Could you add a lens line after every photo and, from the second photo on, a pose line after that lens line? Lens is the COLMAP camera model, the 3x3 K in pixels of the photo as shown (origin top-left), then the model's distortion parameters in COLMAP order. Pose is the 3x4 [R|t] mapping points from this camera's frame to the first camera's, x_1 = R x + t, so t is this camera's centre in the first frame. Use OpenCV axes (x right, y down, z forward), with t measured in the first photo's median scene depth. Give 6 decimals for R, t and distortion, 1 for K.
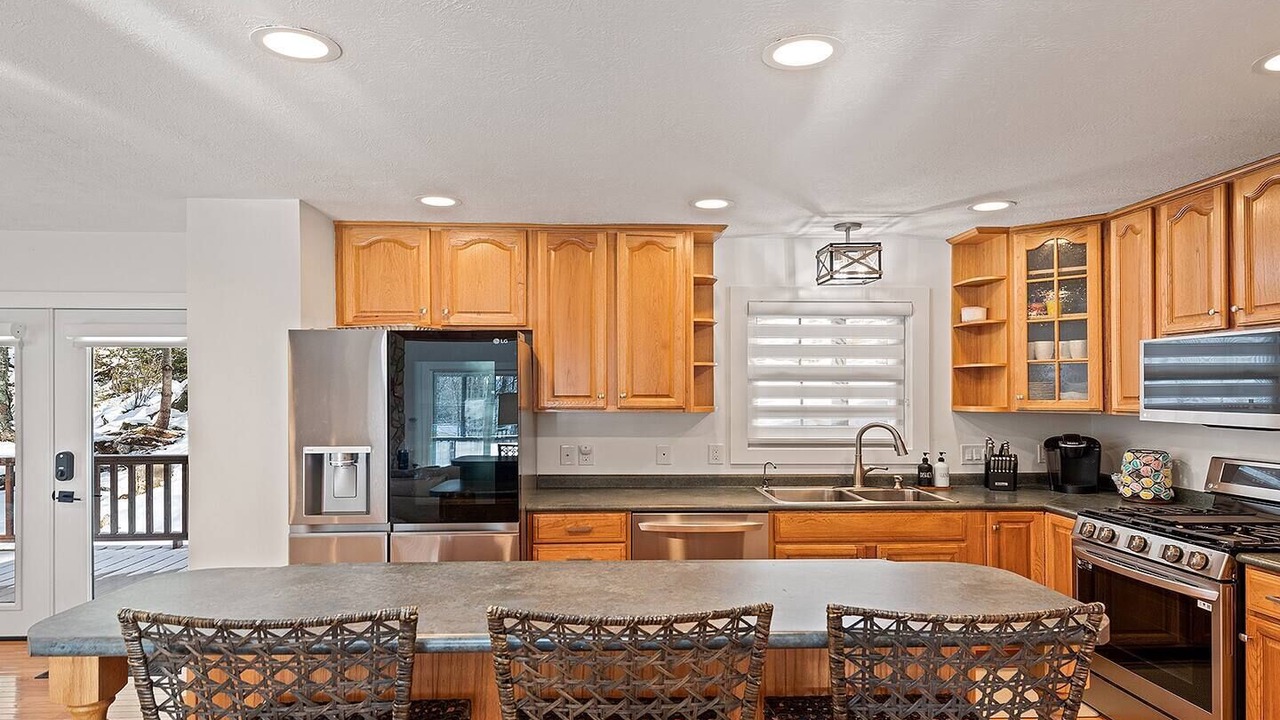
lens RADIAL K [[745.2, 0, 619.5], [0, 745.2, 390.0], [0, 0, 1]] dist [0.021157, -0.002603]
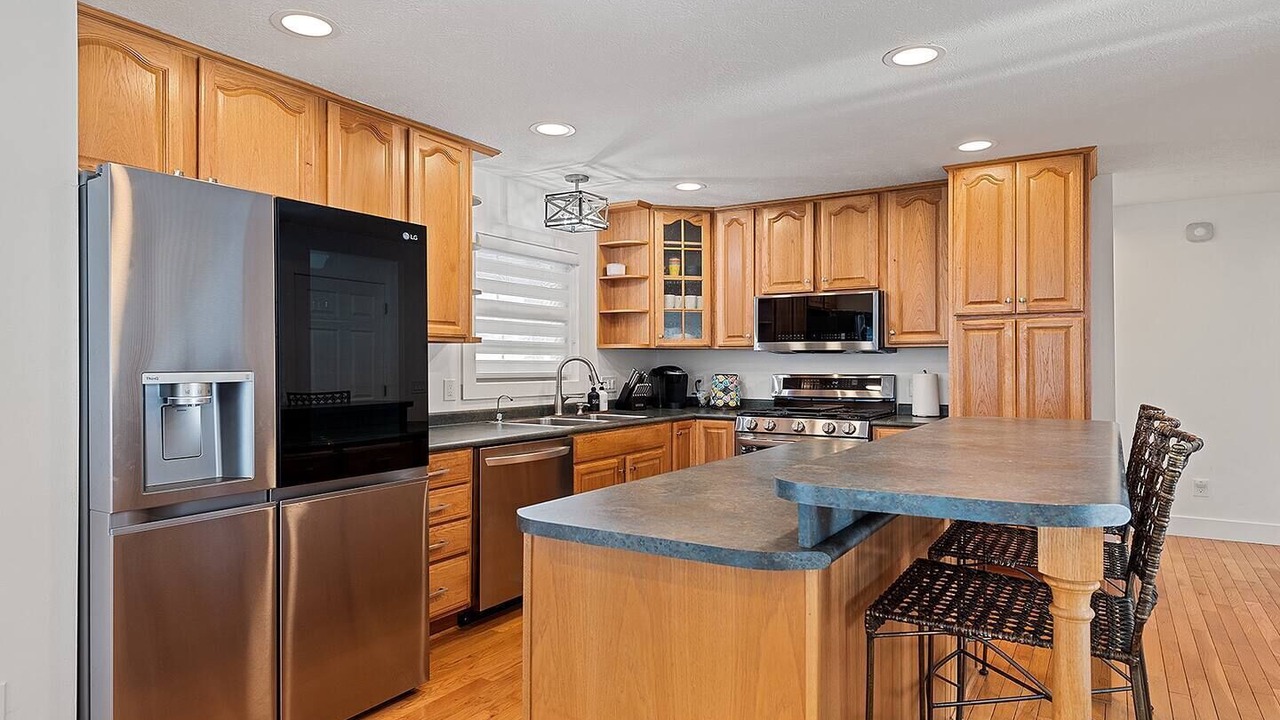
lens RADIAL K [[745.2, 0, 635.1], [0, 745.2, 363.5], [0, 0, 1]] dist [0.021157, -0.002603]
pose [[0.568401, 0.000835, 0.822751, -0.557615], [-0.004253, 0.999989, 0.001923, 0.054282], [-0.822741, -0.004592, 0.568398, 0.300235]]
